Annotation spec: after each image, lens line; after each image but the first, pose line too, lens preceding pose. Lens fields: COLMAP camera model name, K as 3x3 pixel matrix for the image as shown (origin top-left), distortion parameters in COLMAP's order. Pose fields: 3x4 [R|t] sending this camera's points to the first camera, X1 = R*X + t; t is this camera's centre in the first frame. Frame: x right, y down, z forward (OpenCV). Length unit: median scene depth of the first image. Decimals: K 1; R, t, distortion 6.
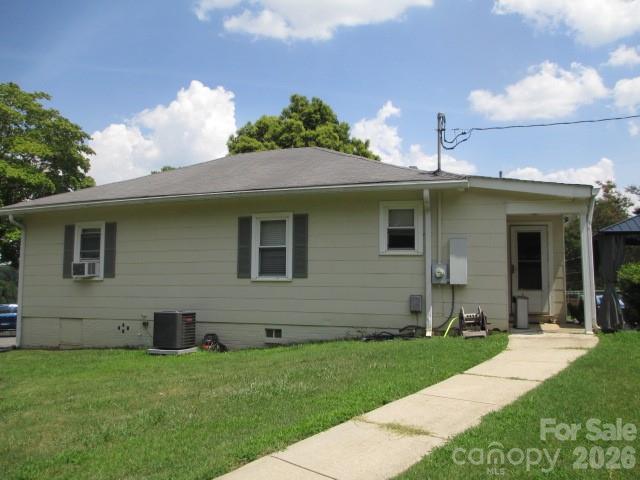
lens RADIAL K [[534.5, 0, 320.0], [0, 534.5, 240.0], [0, 0, 1]] dist [-0.005588, -0.004400]
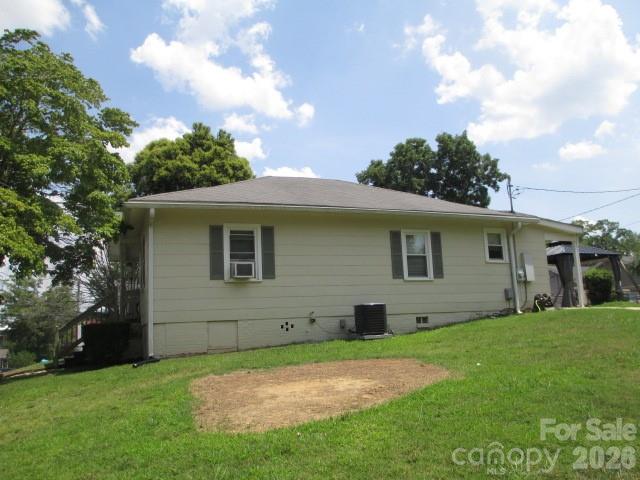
lens RADIAL K [[534.5, 0, 320.0], [0, 534.5, 240.0], [0, 0, 1]] dist [-0.005588, -0.004400]
pose [[0.740305, 0.055862, 0.669946, -1.172132], [-0.028087, 0.998242, -0.052200, 0.052846], [-0.671684, 0.019827, 0.740572, 0.185008]]
